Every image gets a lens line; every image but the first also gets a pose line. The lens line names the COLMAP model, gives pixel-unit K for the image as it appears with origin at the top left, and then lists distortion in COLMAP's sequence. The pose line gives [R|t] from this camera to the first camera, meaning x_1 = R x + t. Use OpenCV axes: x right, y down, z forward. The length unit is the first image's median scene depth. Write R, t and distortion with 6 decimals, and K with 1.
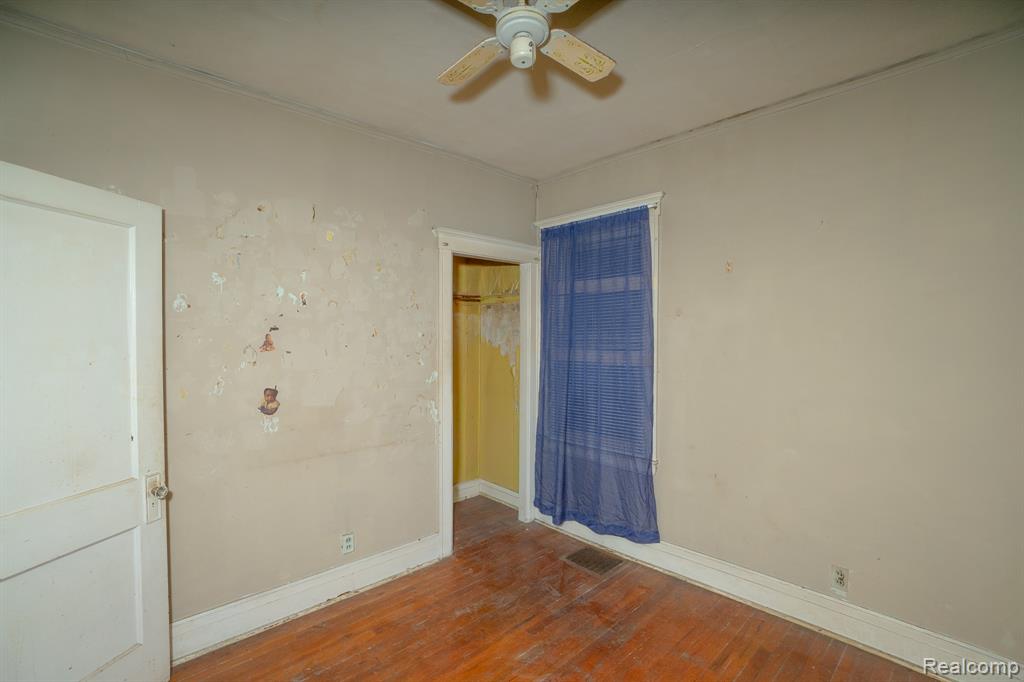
lens RADIAL K [[455.8, 0, 512.0], [0, 455.8, 341.0], [0, 0, 1]] dist [-0.060838, 0.022464]
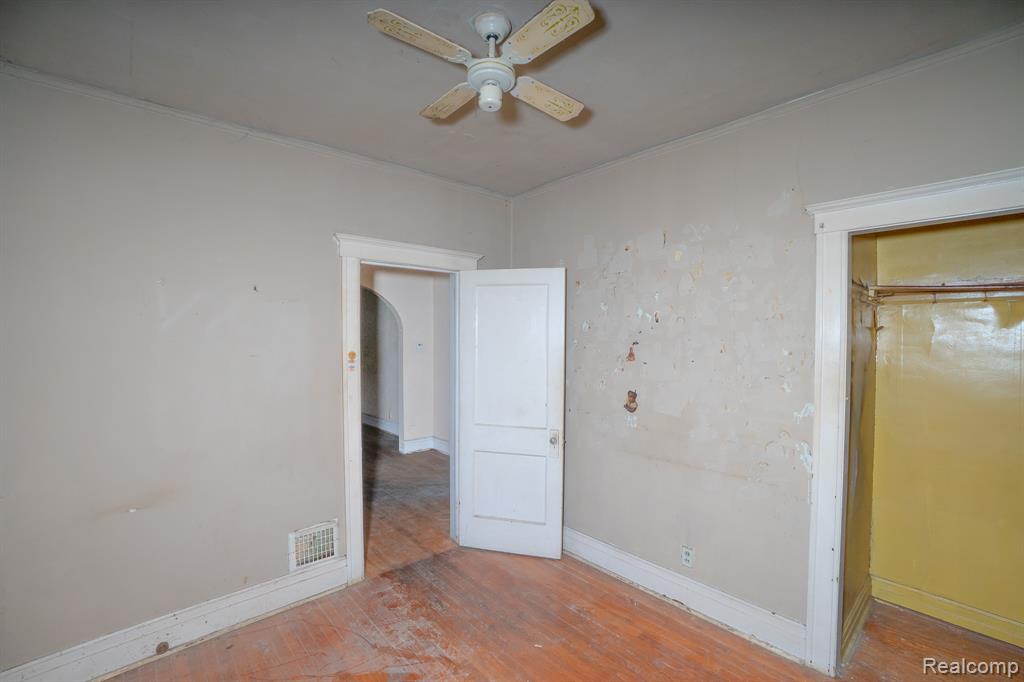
lens RADIAL K [[455.8, 0, 512.0], [0, 455.8, 341.0], [0, 0, 1]] dist [-0.060838, 0.022464]
pose [[-0.035080, 0.010955, -0.999324, 0.642570], [-0.023164, 0.999662, 0.011771, -0.035704], [0.999116, 0.023561, -0.034815, 0.626761]]
